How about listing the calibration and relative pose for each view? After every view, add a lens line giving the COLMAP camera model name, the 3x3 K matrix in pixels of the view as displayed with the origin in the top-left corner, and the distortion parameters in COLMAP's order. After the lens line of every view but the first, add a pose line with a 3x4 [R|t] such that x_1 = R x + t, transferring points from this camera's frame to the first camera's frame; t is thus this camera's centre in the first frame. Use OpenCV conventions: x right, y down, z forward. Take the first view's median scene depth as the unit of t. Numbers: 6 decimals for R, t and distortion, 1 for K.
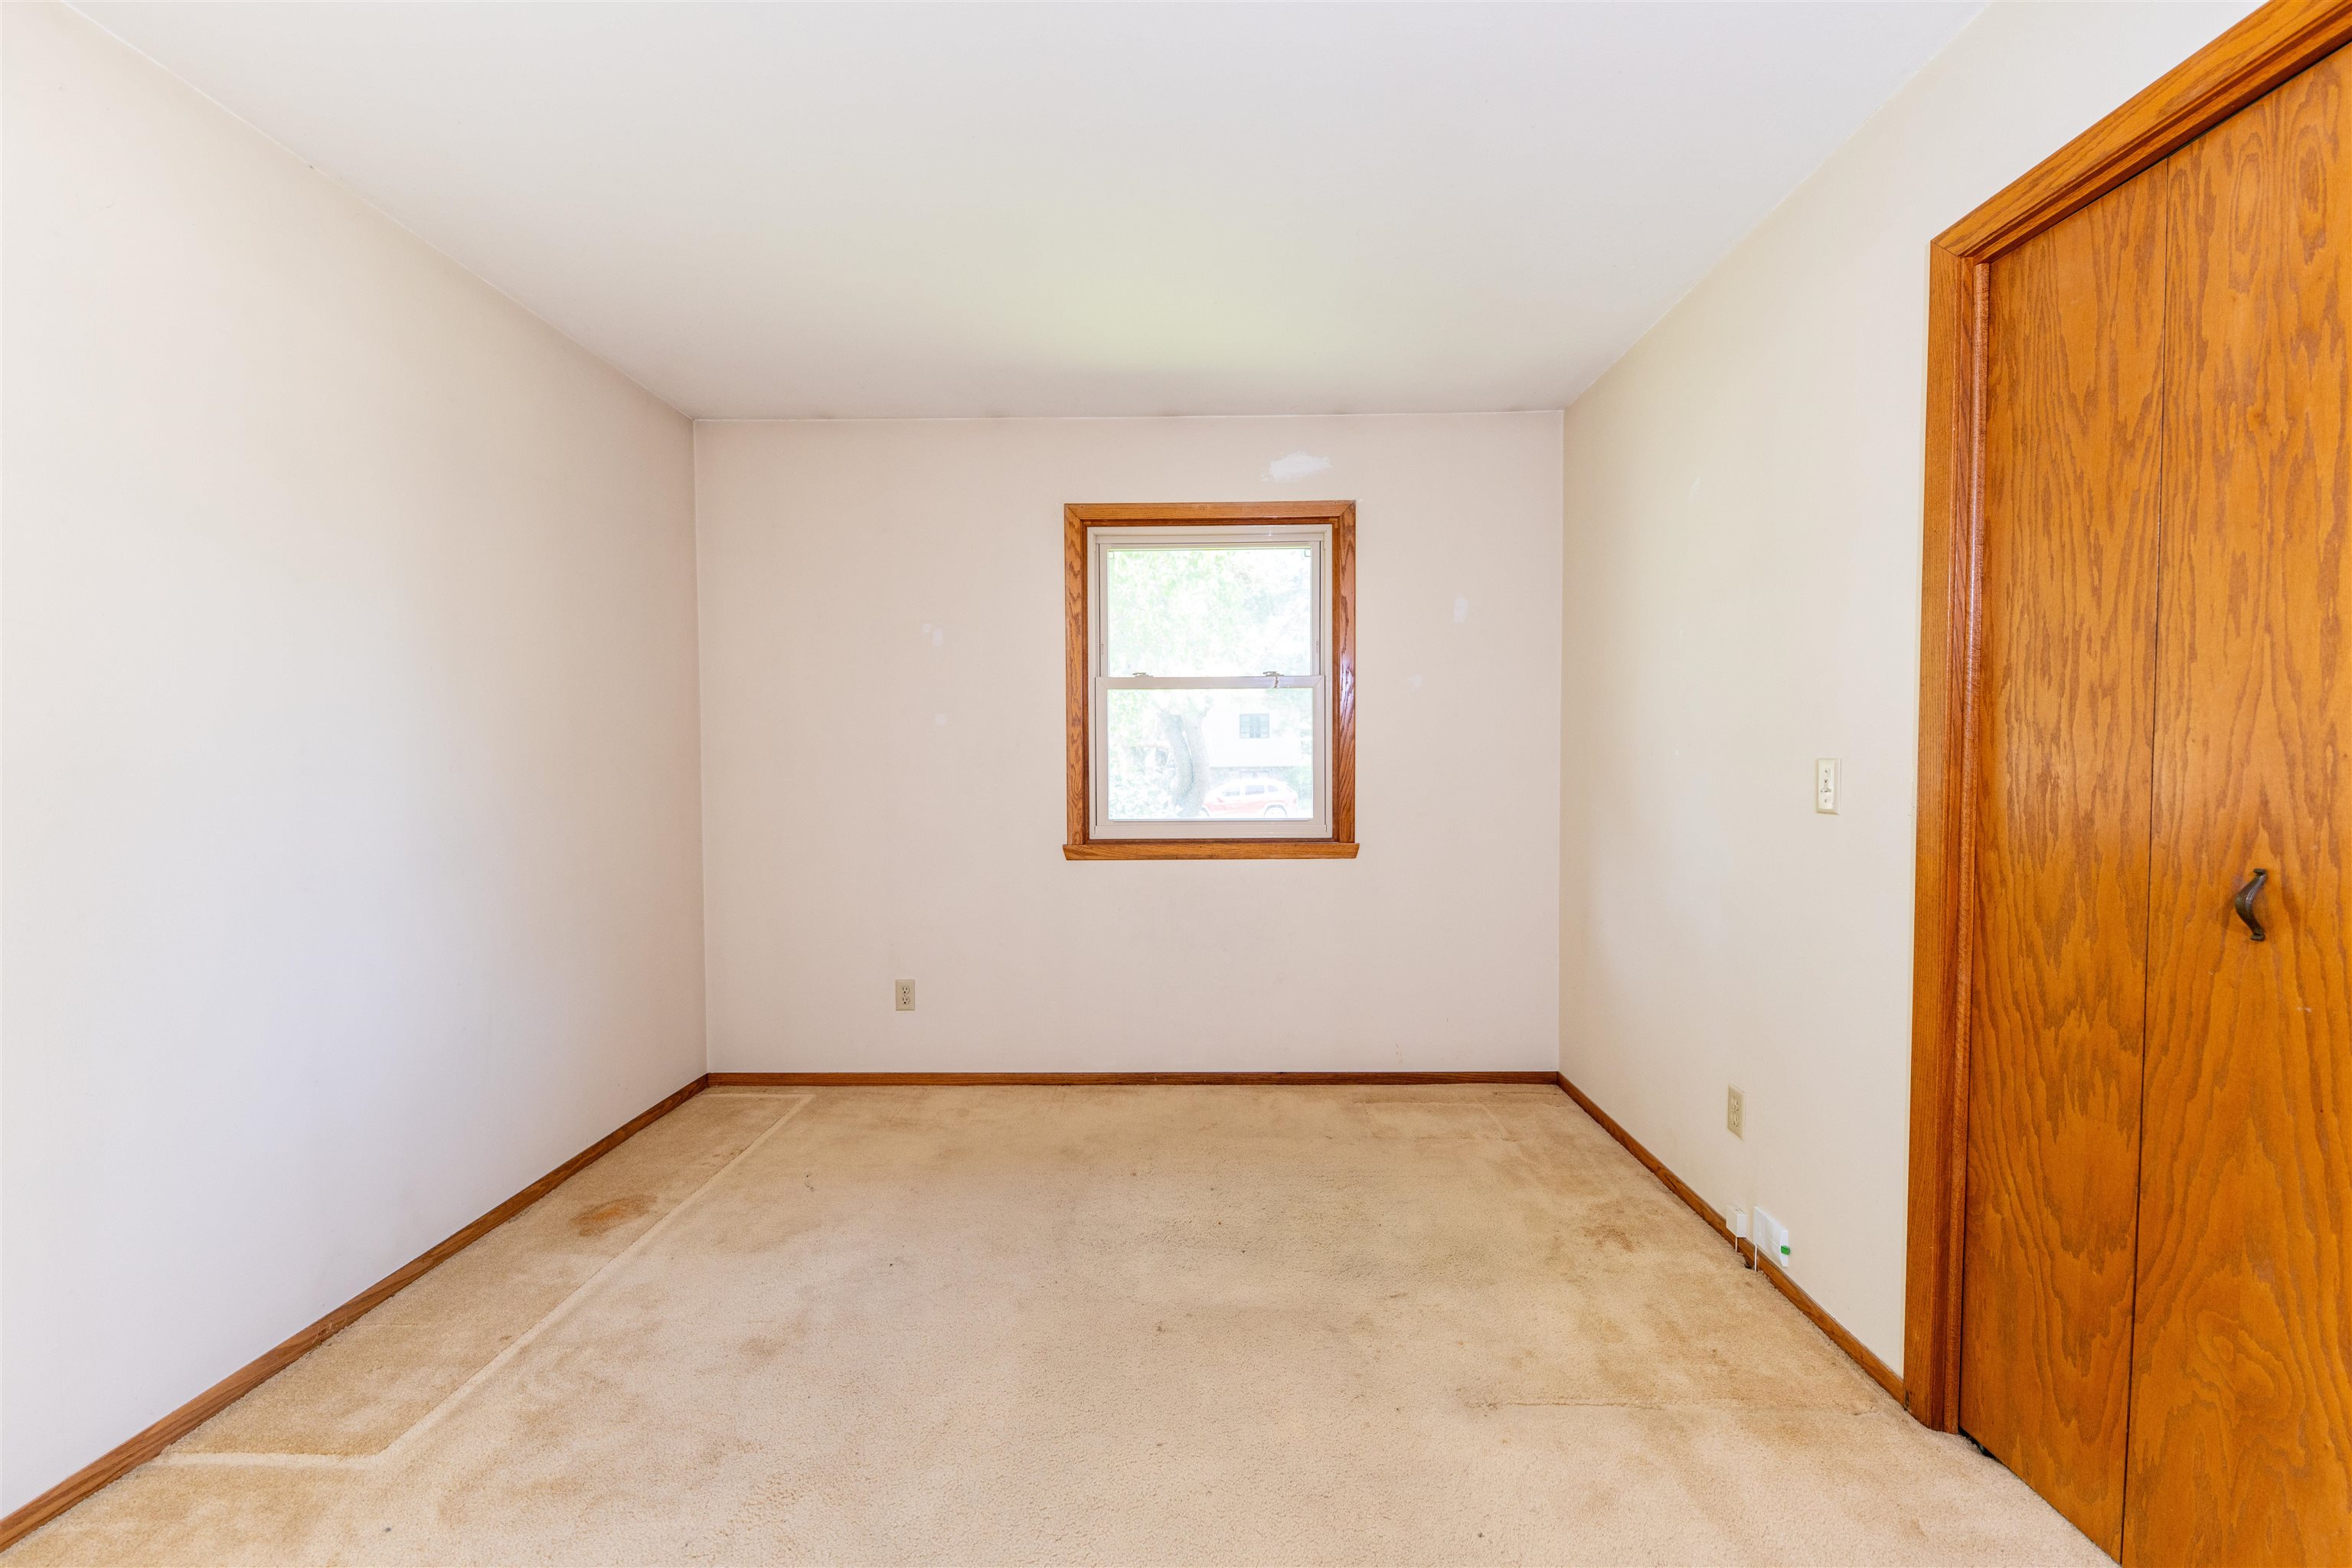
lens RADIAL K [[938.1, 0, 1188.7], [0, 938.1, 778.0], [0, 0, 1]] dist [0.007036, -0.006349]
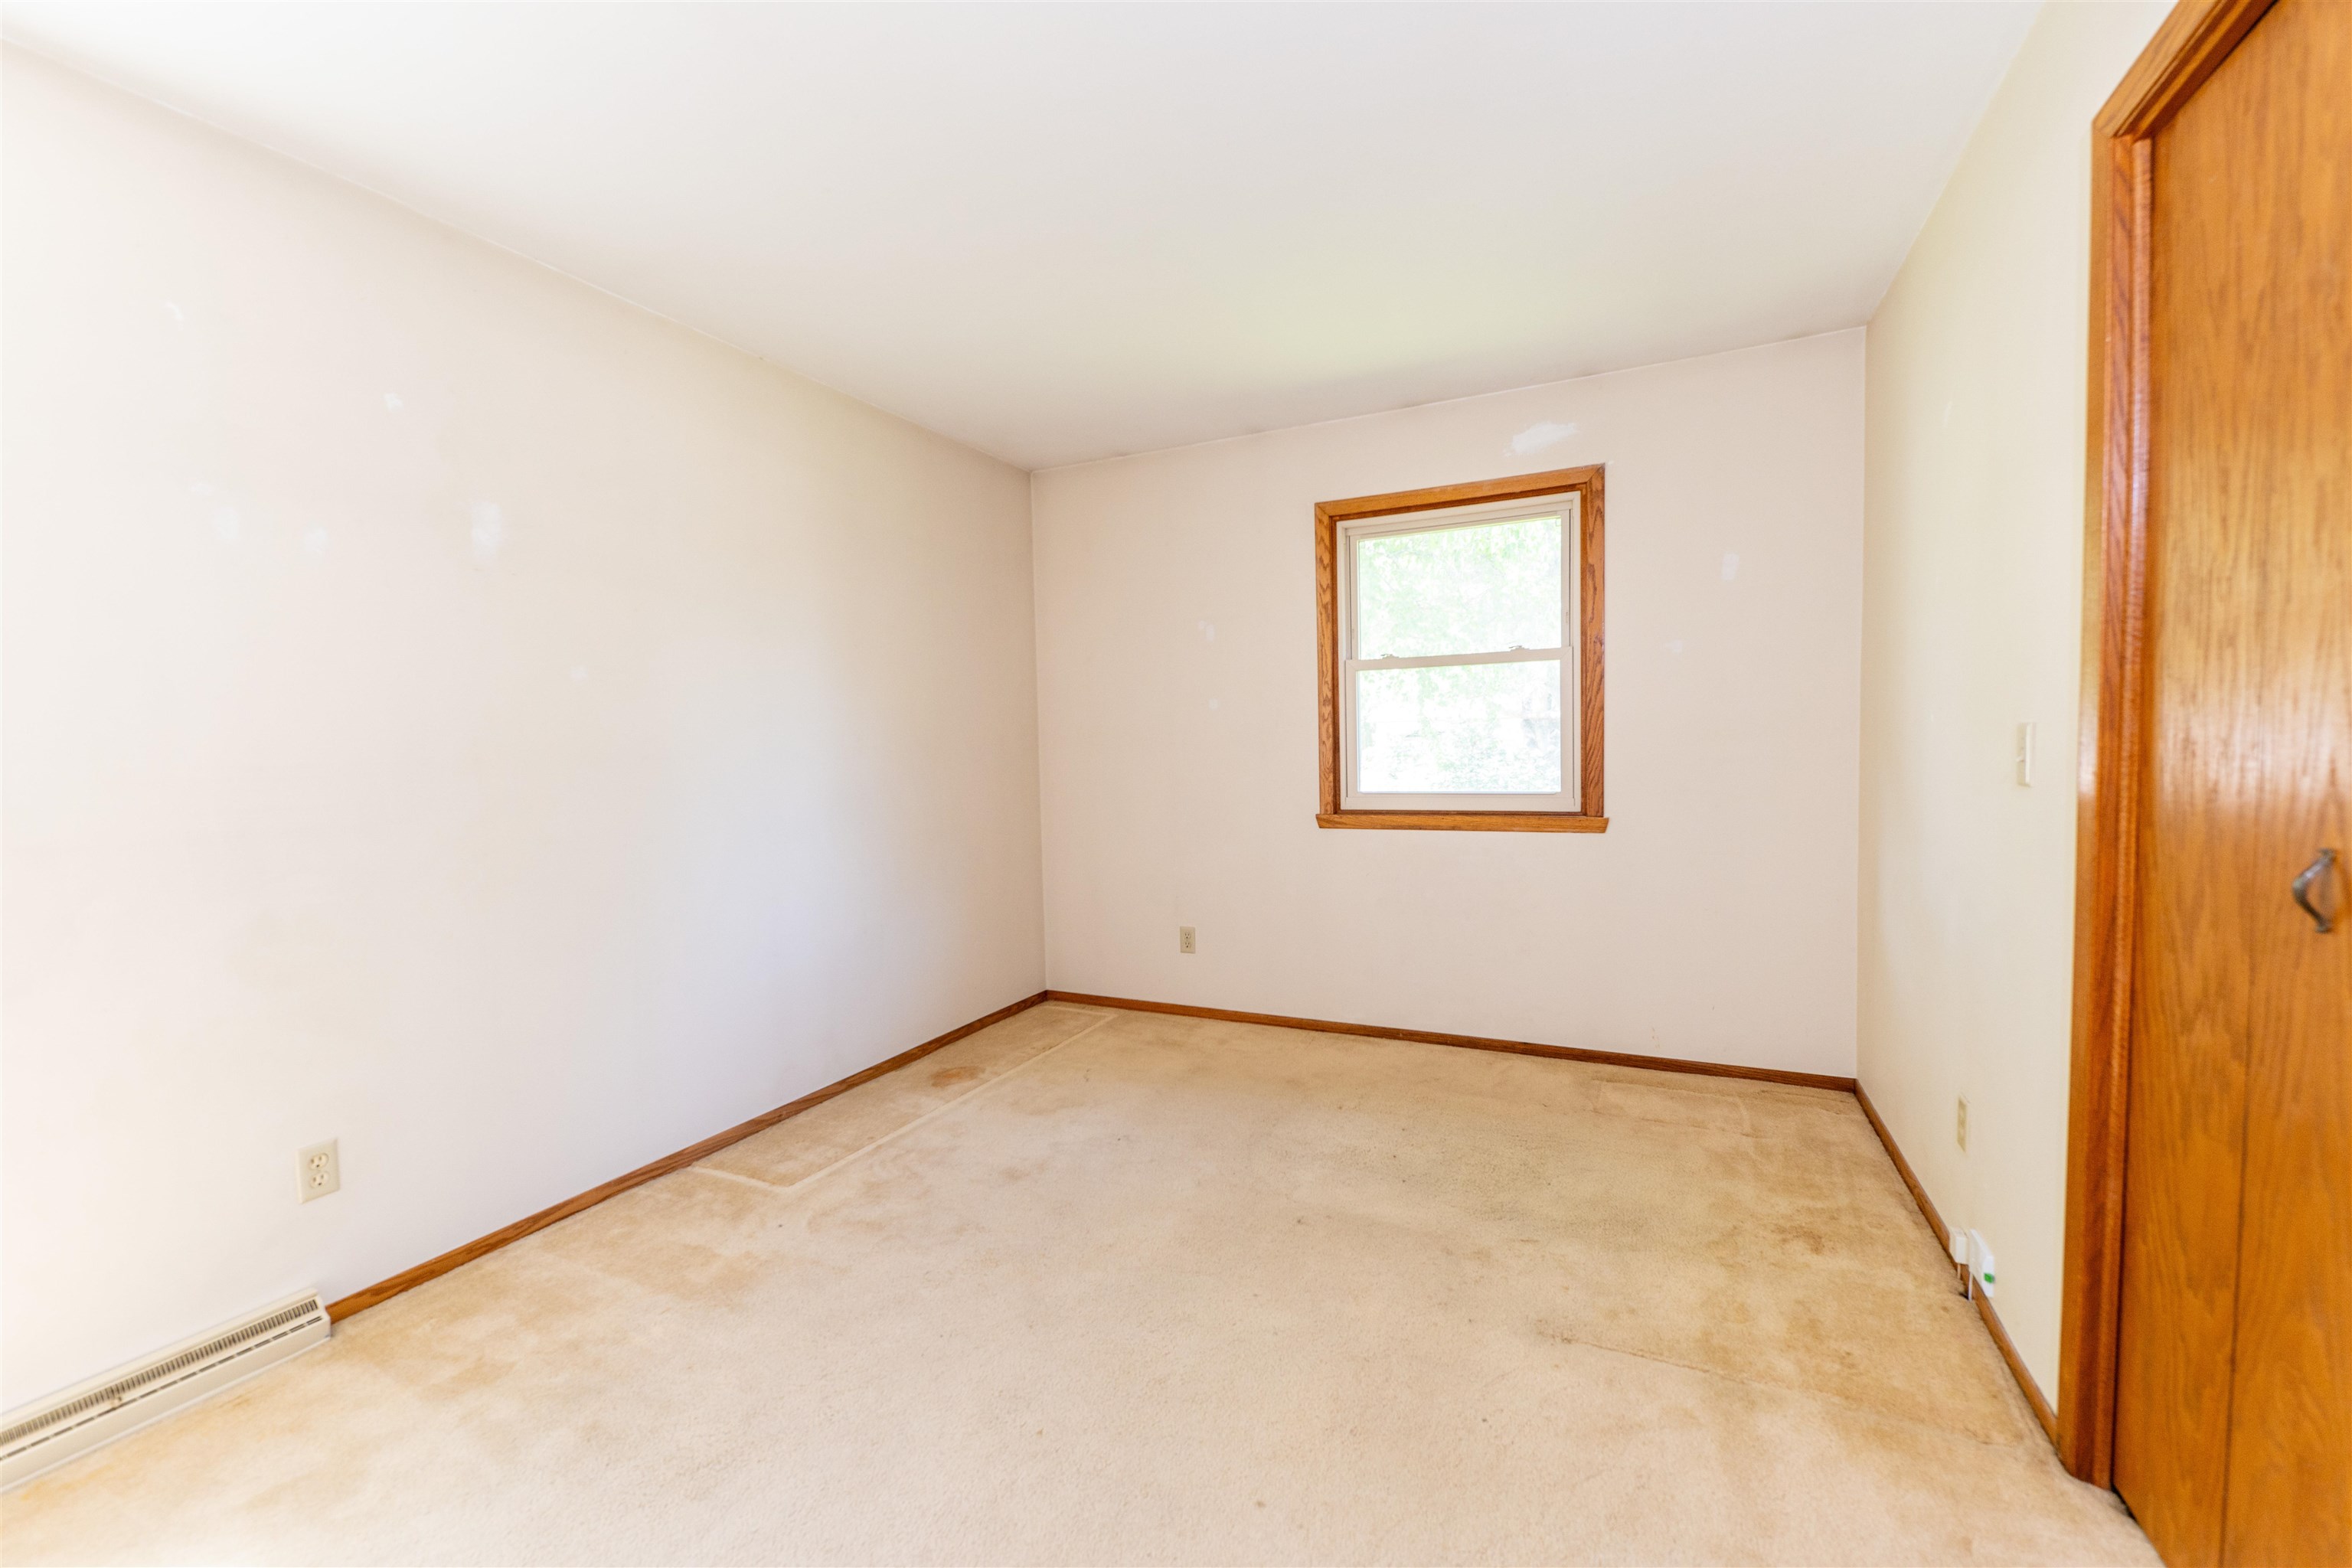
lens RADIAL K [[938.1, 0, 1180.7], [0, 938.1, 774.6], [0, 0, 1]] dist [0.007036, -0.006349]
pose [[0.907924, -0.000915, -0.419134, 0.326306], [0.010312, 0.999744, 0.020156, 0.001159], [0.419008, -0.022622, 0.907701, -0.118607]]
